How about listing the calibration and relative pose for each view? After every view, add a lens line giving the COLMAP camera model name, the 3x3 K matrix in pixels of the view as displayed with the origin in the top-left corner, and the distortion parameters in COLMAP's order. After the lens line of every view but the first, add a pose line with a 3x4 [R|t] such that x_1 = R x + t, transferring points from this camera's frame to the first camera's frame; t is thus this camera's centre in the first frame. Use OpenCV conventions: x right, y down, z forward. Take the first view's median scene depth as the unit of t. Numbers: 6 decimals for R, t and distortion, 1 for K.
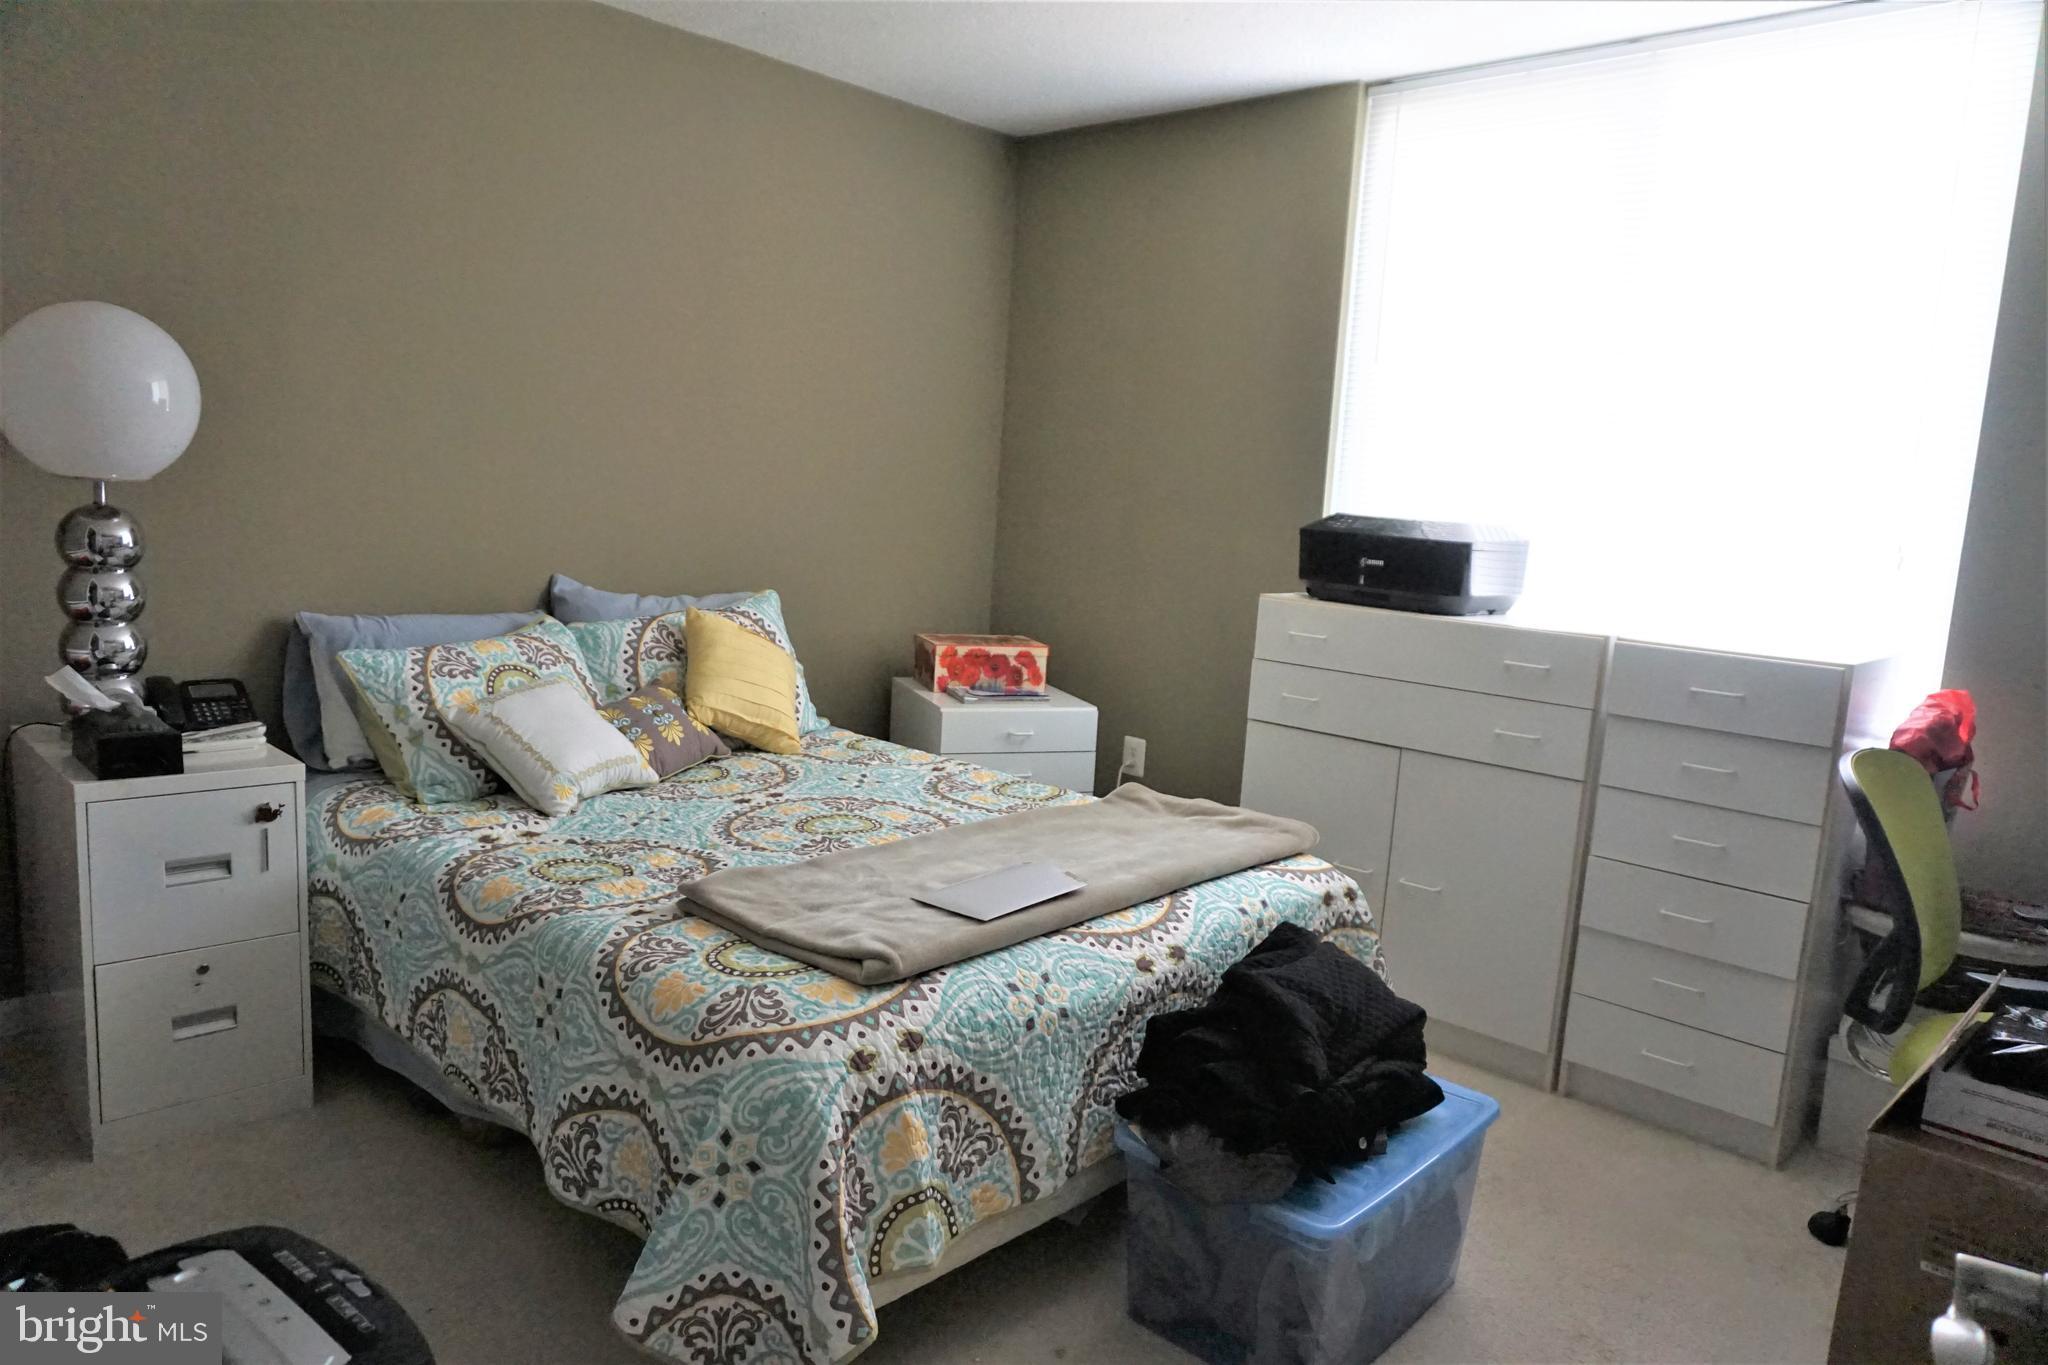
lens RADIAL K [[1353.5, 0, 1024.0], [0, 1353.5, 682.5], [0, 0, 1]] dist [-0.057444, 0.023930]
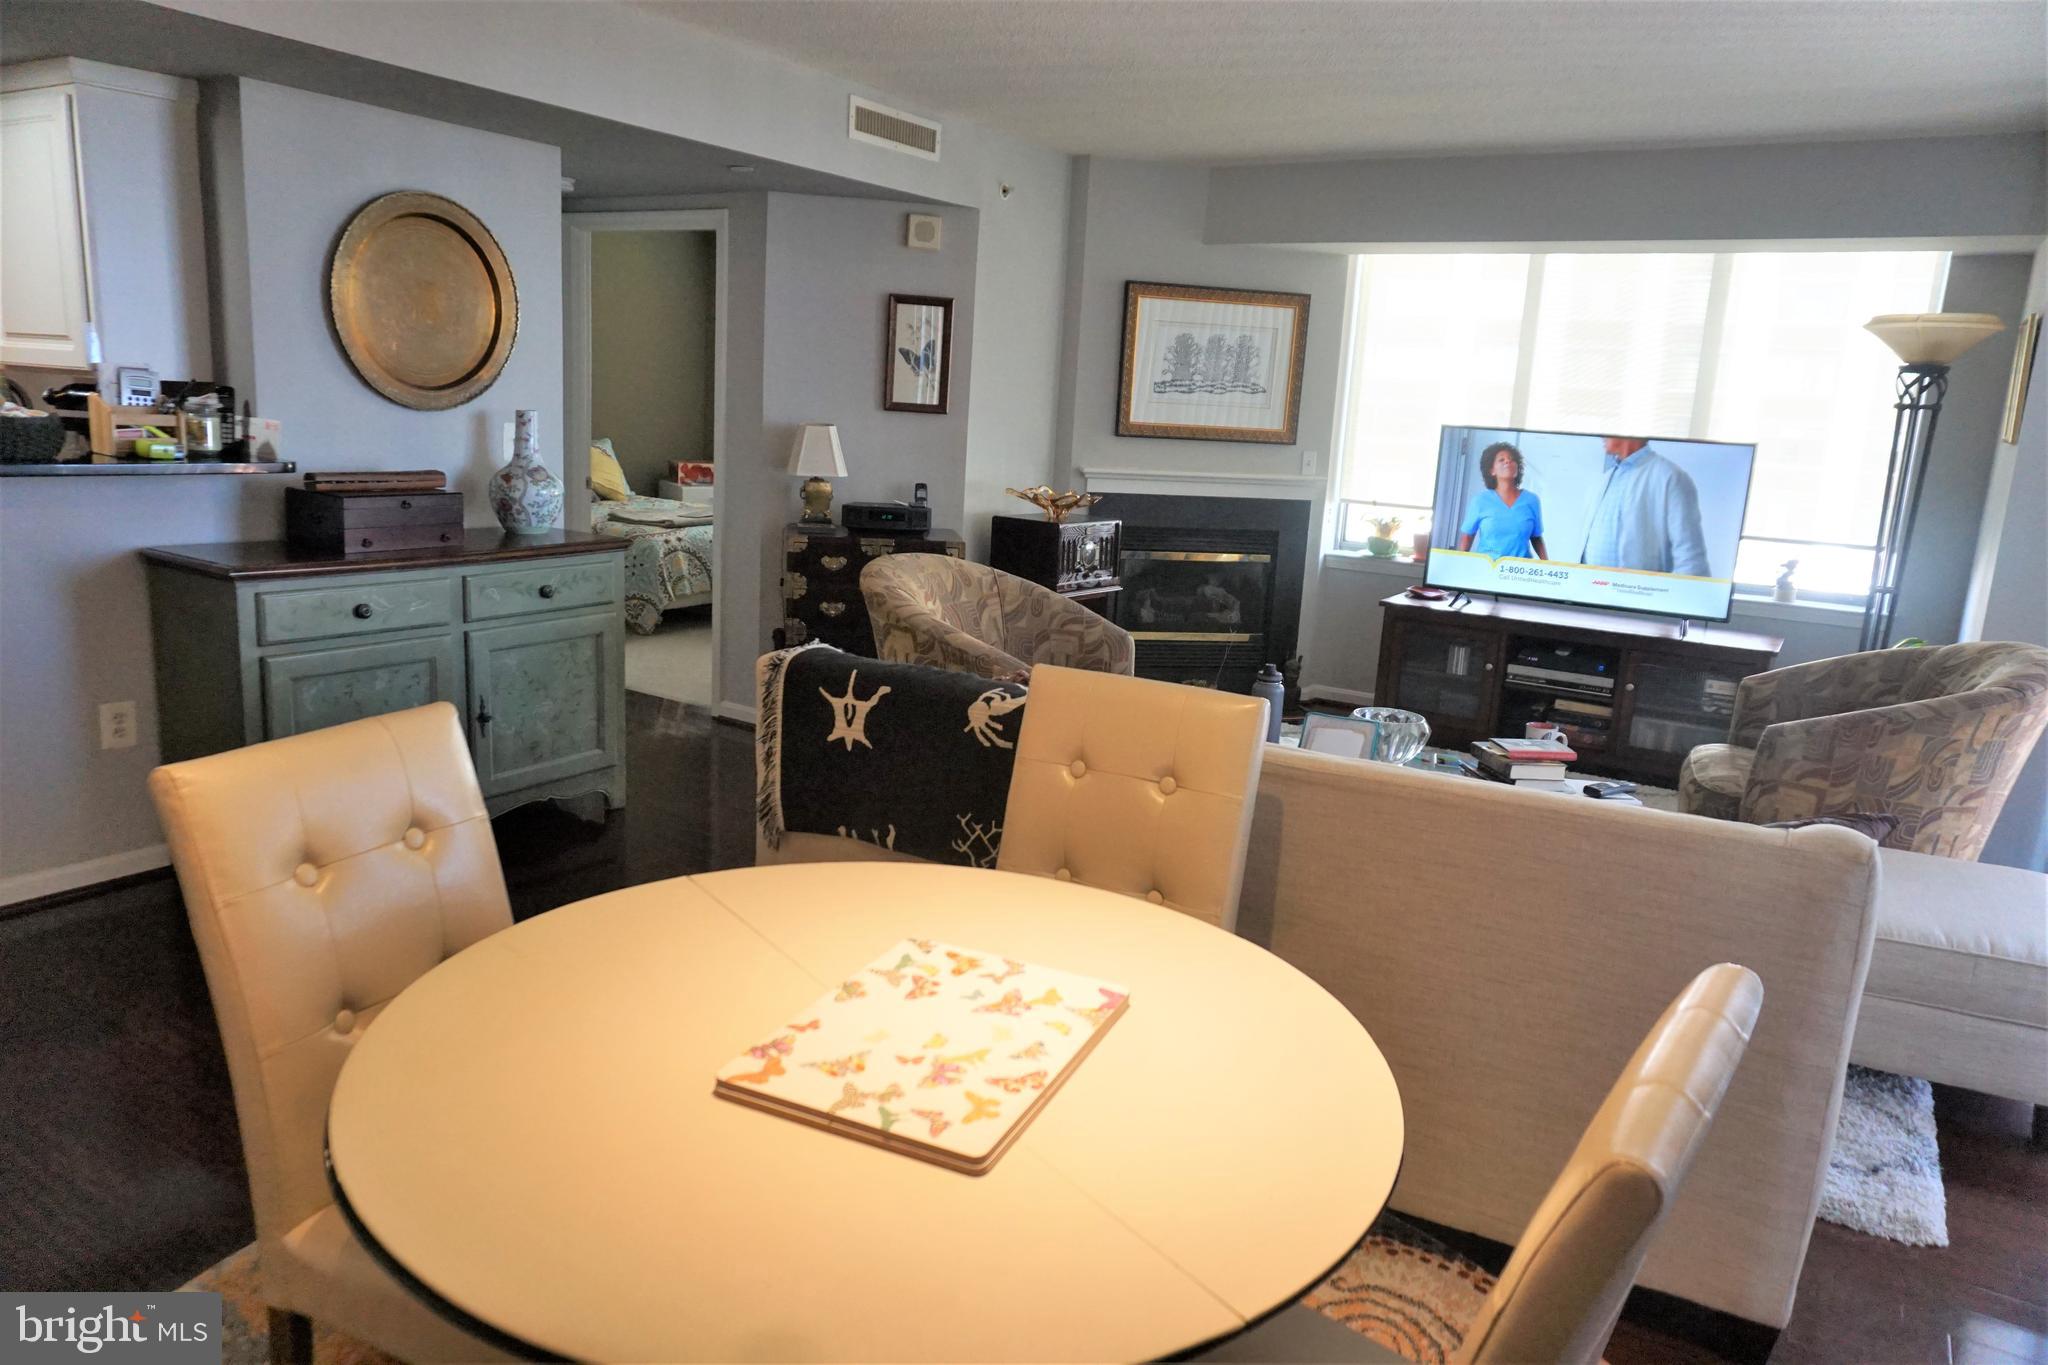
lens RADIAL K [[1357.3, 0, 1024.0], [0, 1357.3, 682.5], [0, 0, 1]] dist [-0.038784, 0.002740]
pose [[0.981683, -0.052765, 0.183067, 0.103065], [0.038218, 0.995891, 0.082103, 0.254965], [-0.186647, -0.073603, 0.979666, -1.995409]]
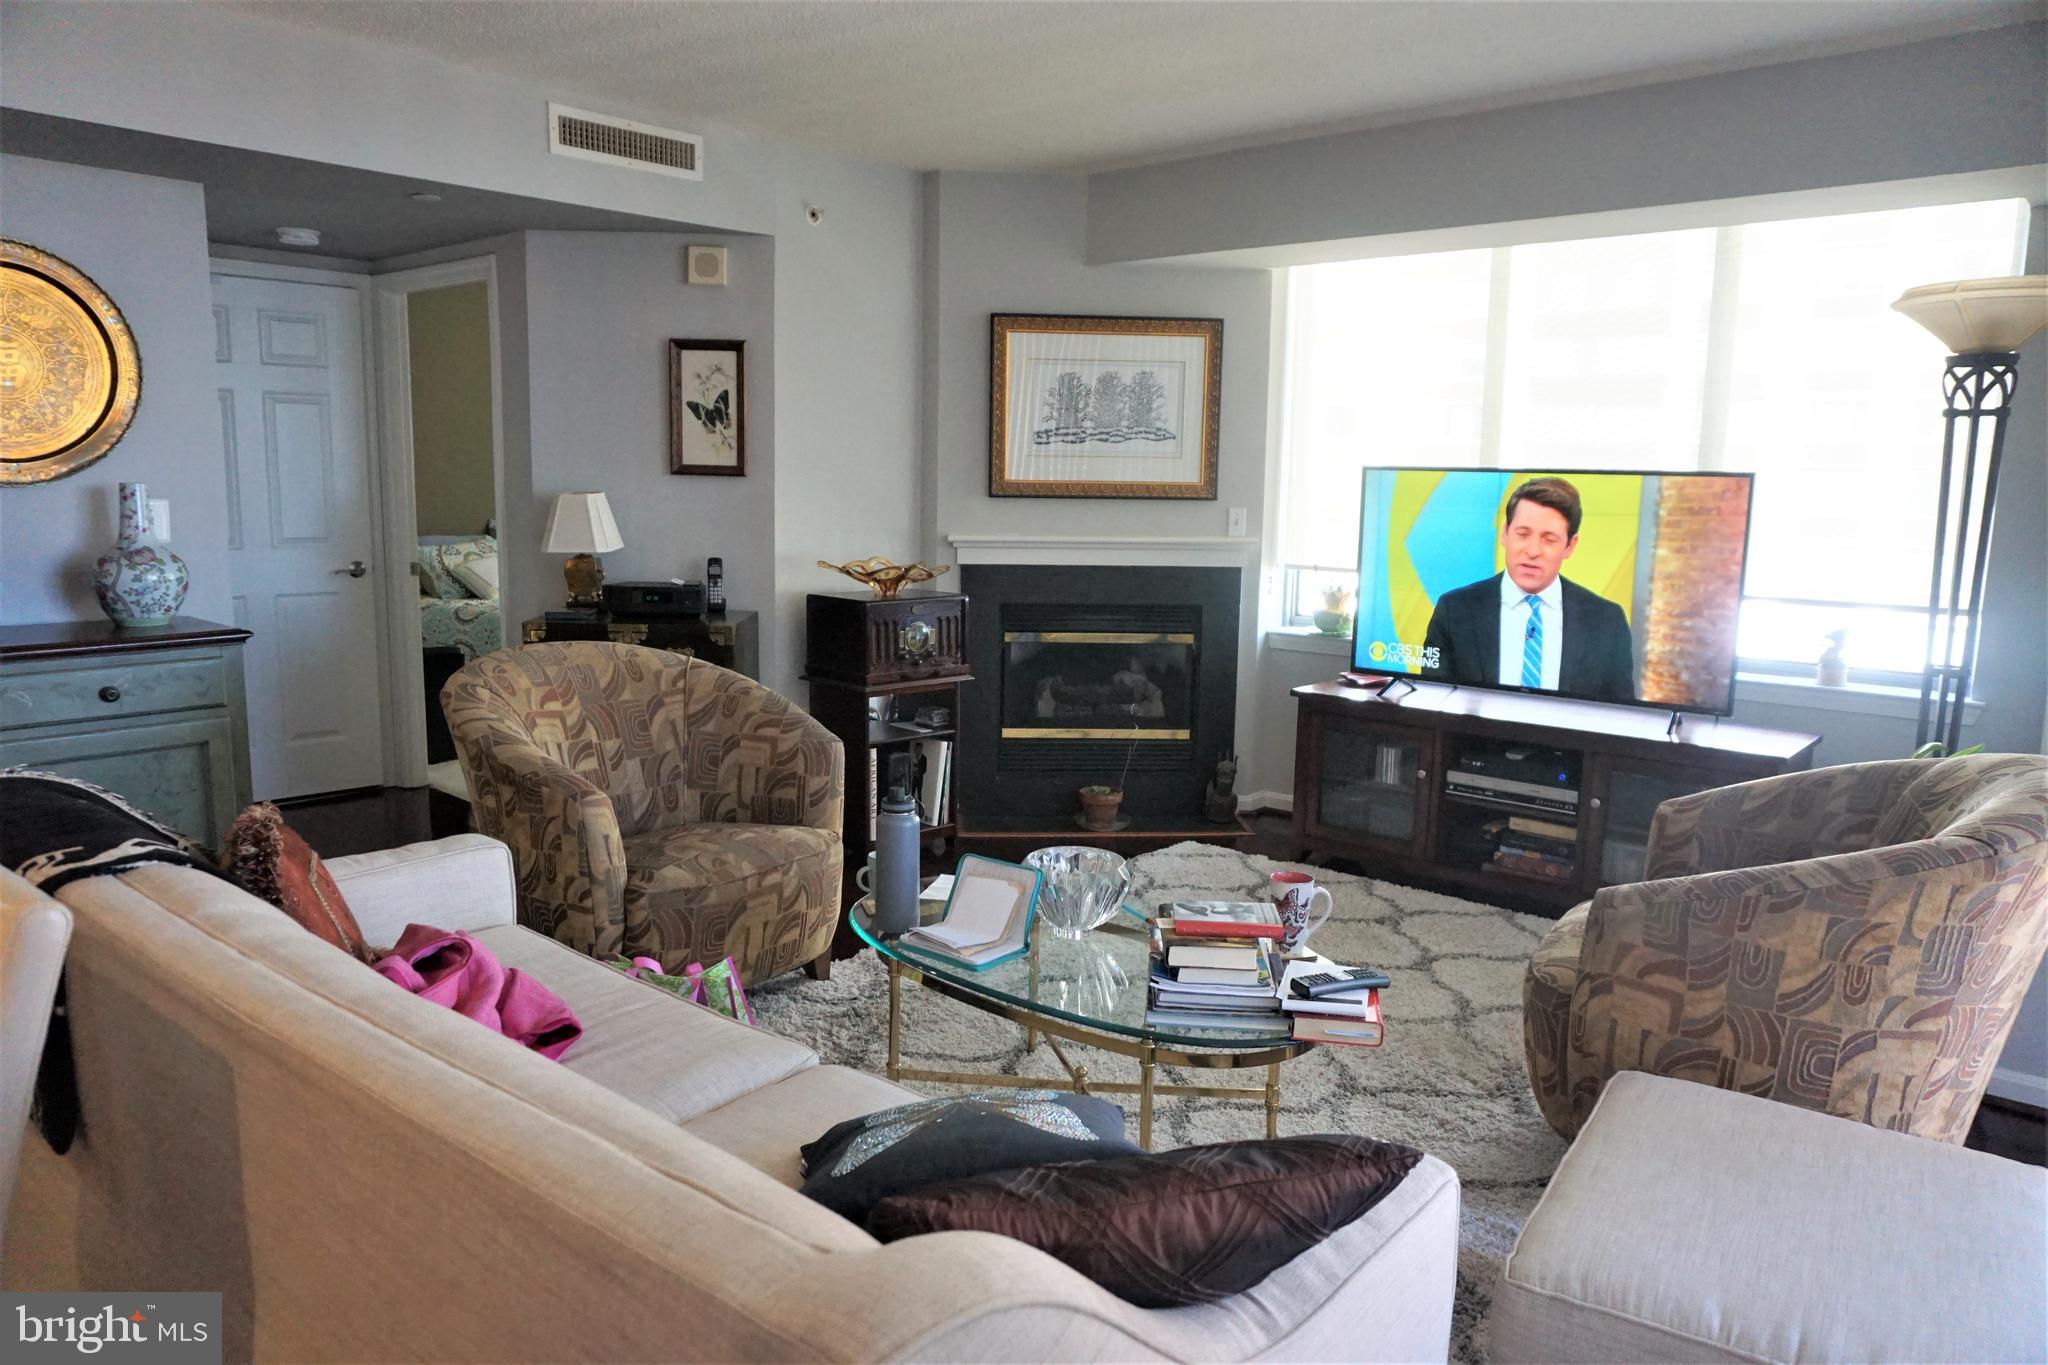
lens RADIAL K [[1353.5, 0, 1024.0], [0, 1353.5, 682.5], [0, 0, 1]] dist [-0.057444, 0.023930]
pose [[0.998510, -0.051389, 0.018370, 0.653750], [0.051109, 0.998574, 0.015422, 0.270135], [-0.019137, -0.014460, 0.999712, -1.701490]]
